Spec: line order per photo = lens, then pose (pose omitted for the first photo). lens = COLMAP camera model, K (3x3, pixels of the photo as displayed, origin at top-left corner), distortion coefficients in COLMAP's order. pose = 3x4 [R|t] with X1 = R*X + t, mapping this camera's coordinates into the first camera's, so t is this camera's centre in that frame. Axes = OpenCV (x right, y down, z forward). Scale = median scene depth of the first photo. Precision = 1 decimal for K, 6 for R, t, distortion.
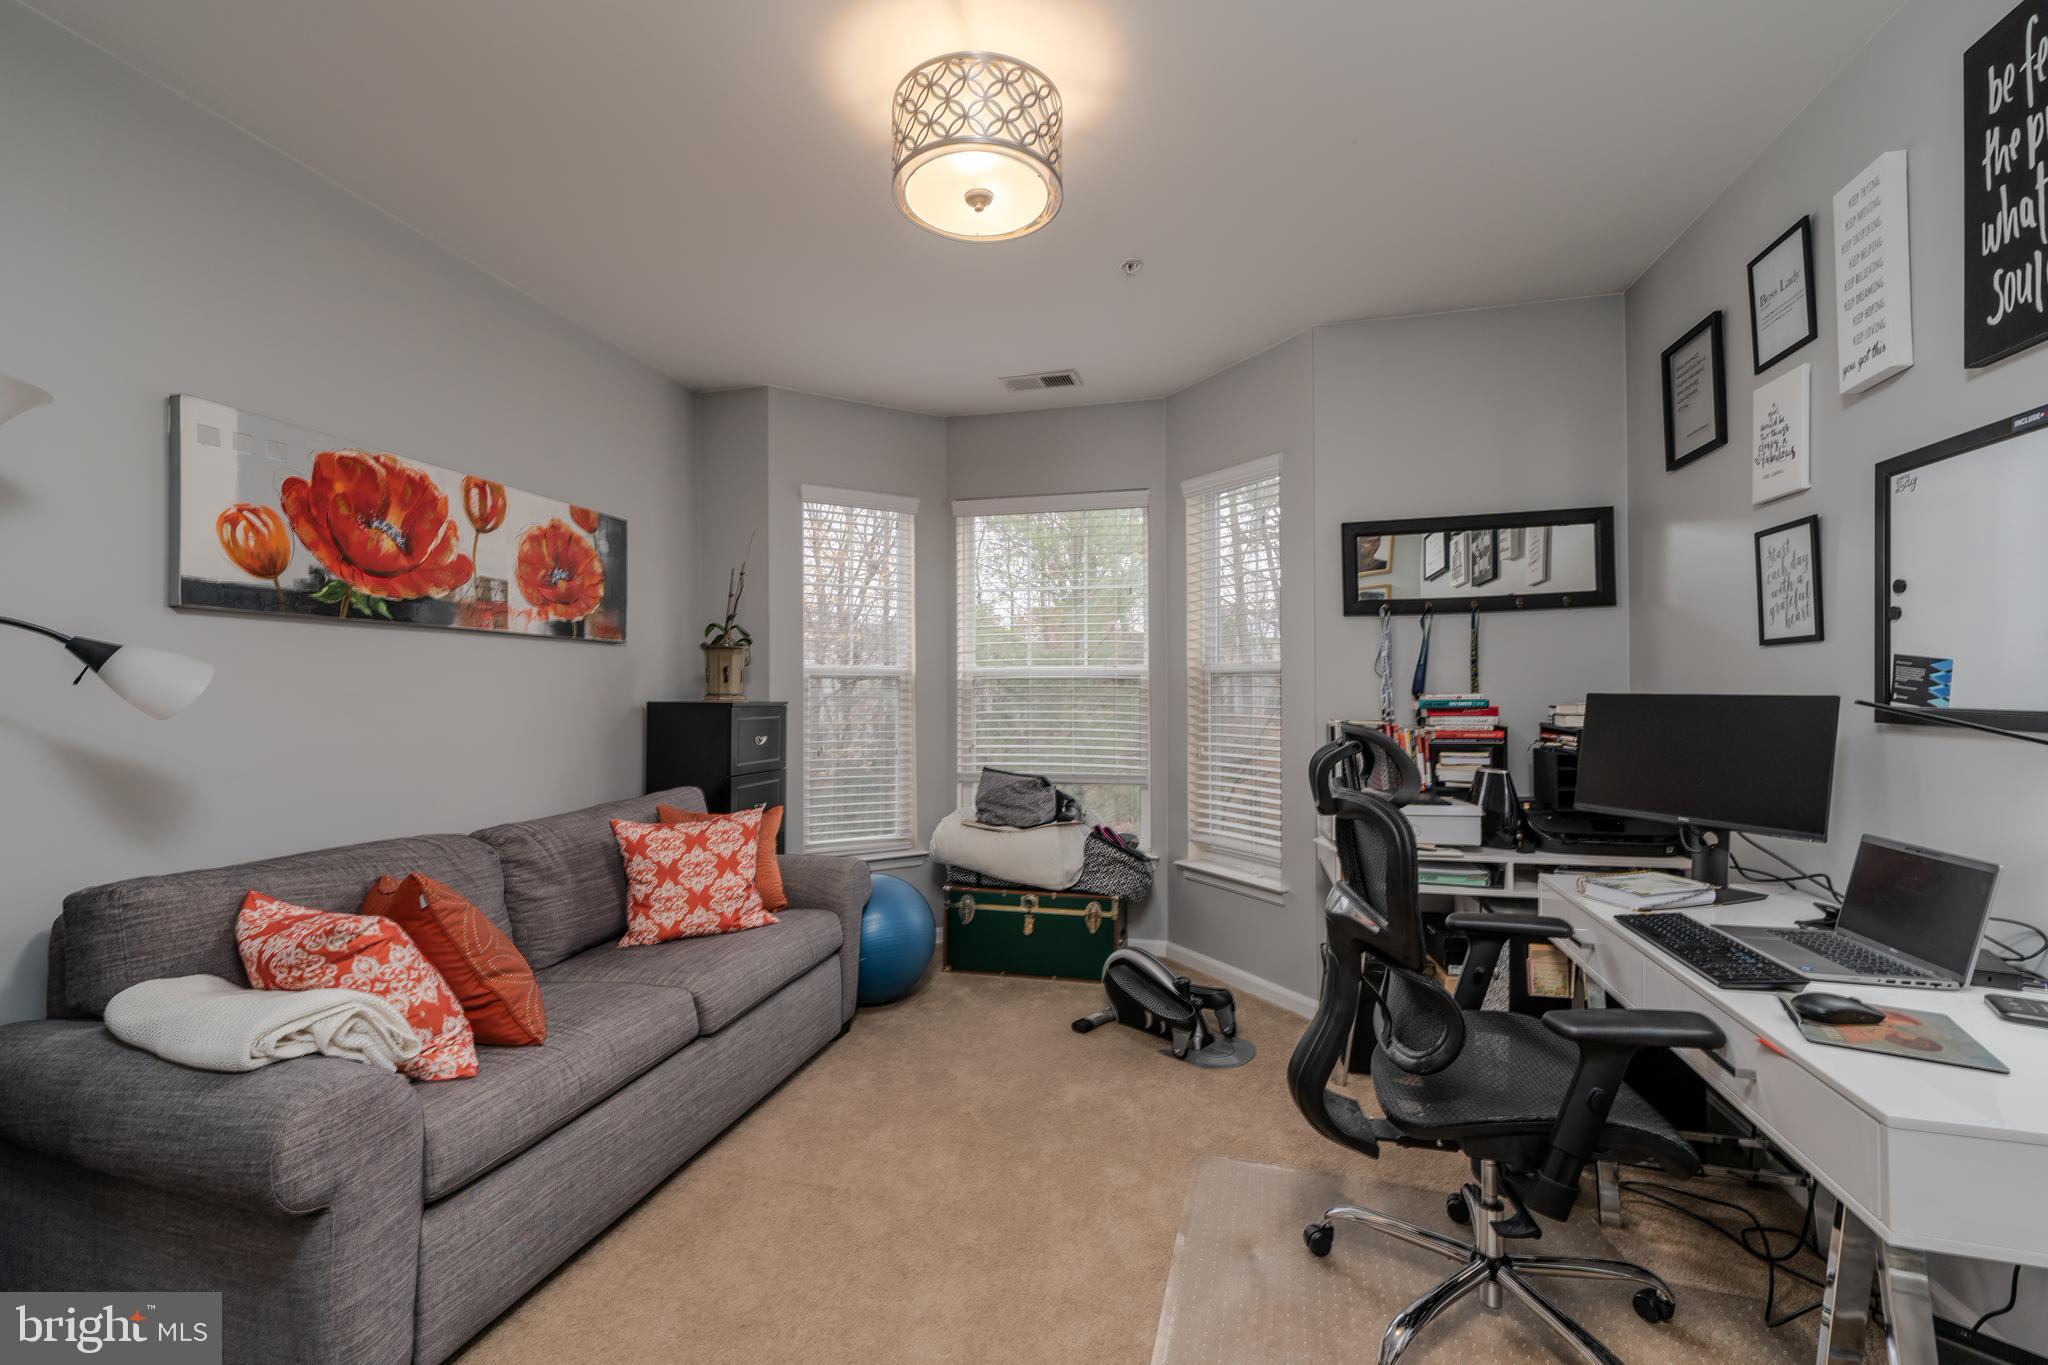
lens RADIAL K [[845.2, 0, 1020.6], [0, 845.2, 684.8], [0, 0, 1]] dist [0.001392, -0.000897]
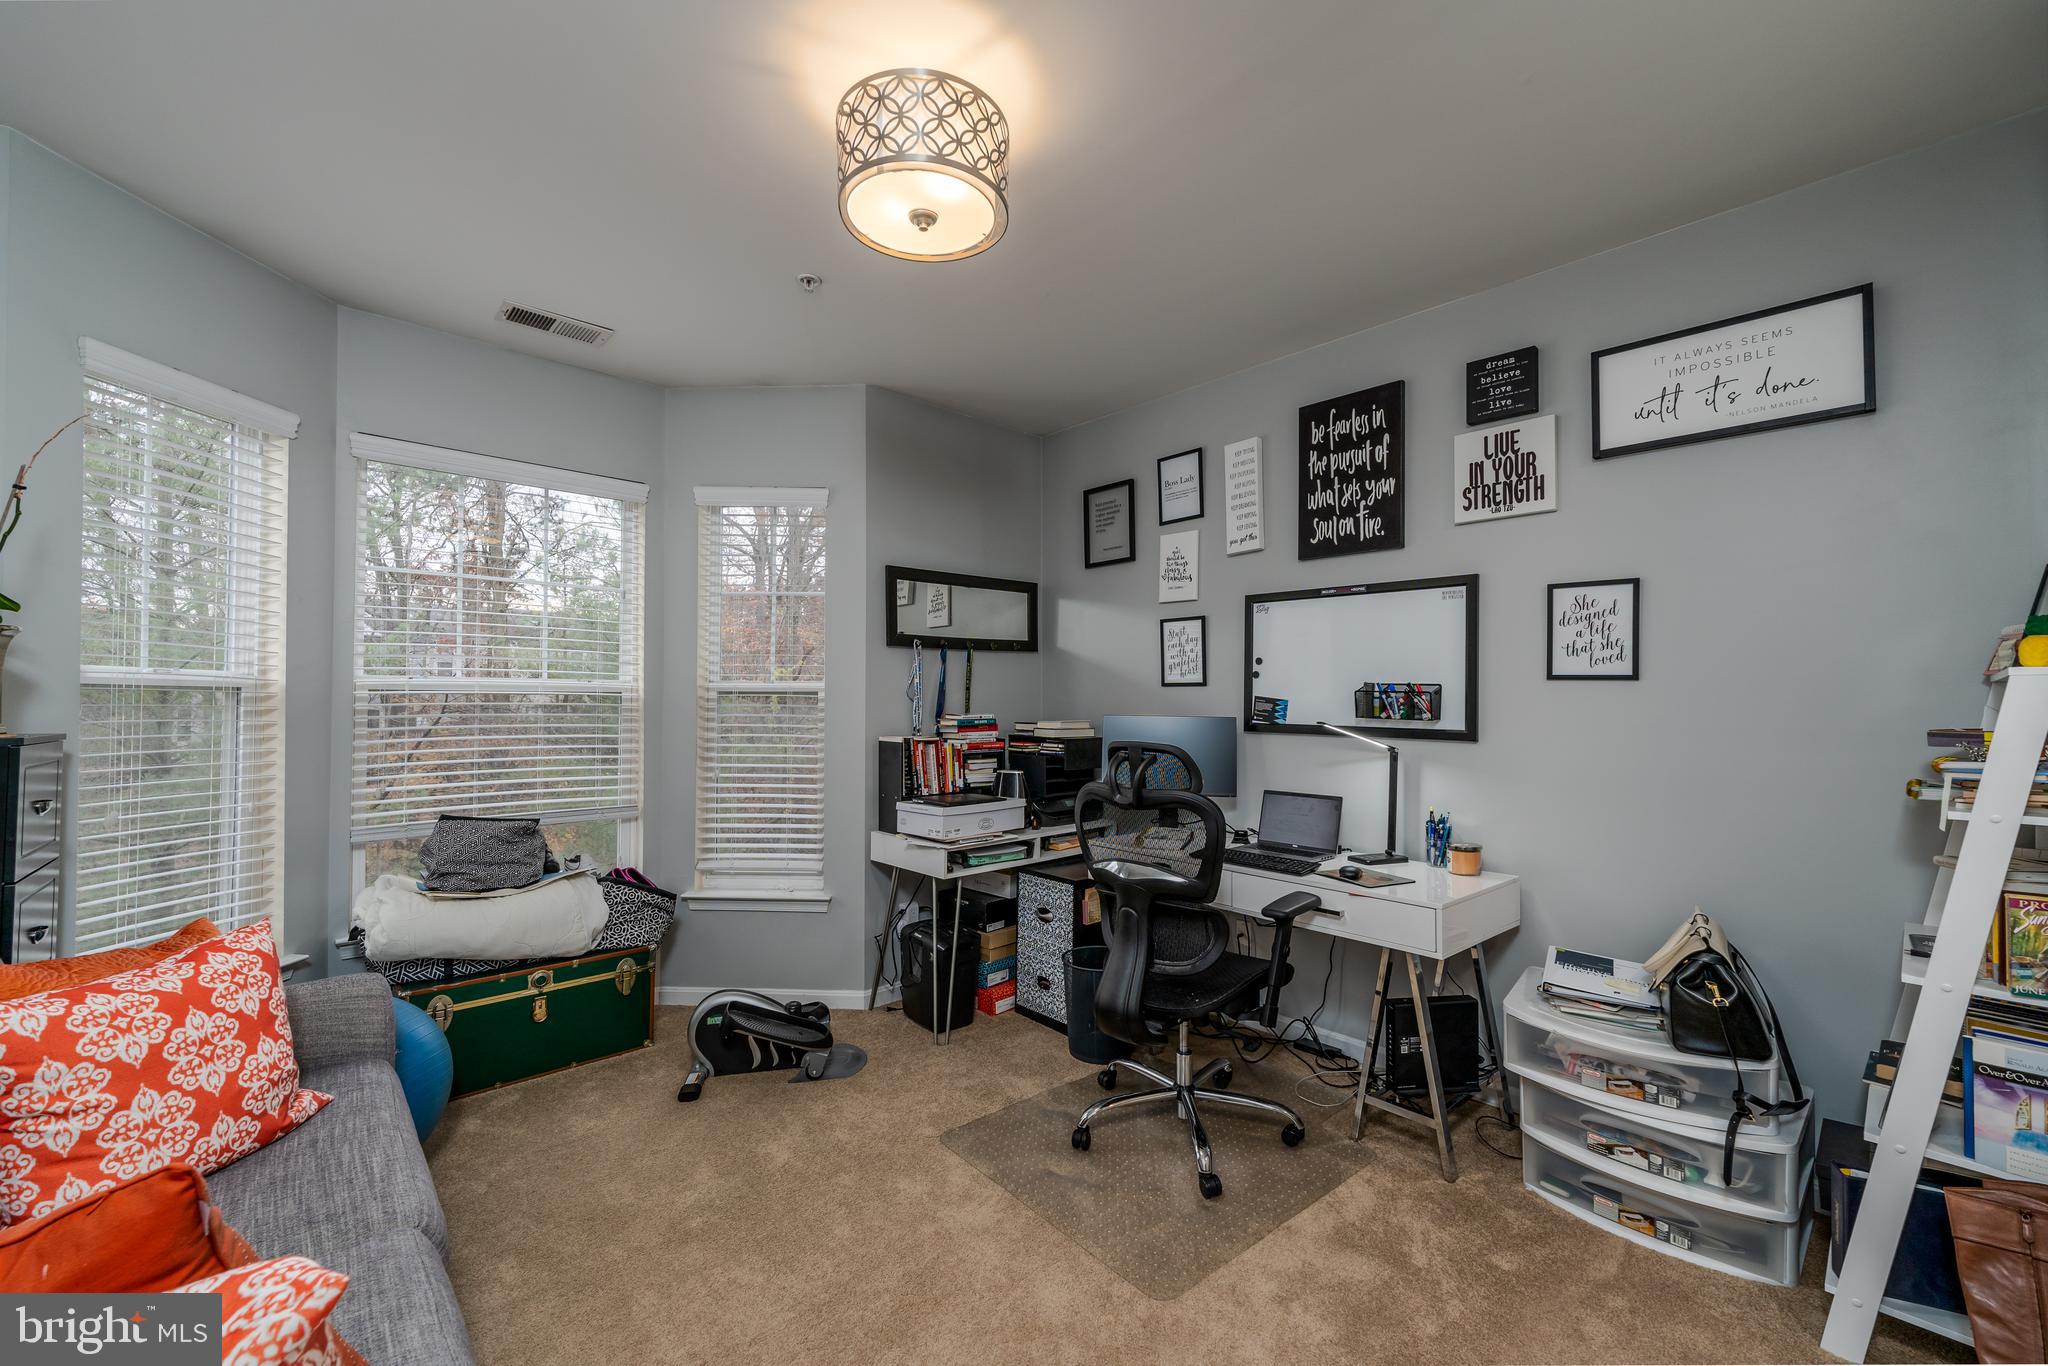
lens RADIAL K [[845.2, 0, 1028.0], [0, 845.2, 684.1], [0, 0, 1]] dist [0.001392, -0.000897]
pose [[0.529837, 0.023063, 0.847786, -0.551416], [-0.013982, 0.999732, -0.018458, -0.012726], [-0.847984, -0.002074, 0.530018, 0.260492]]
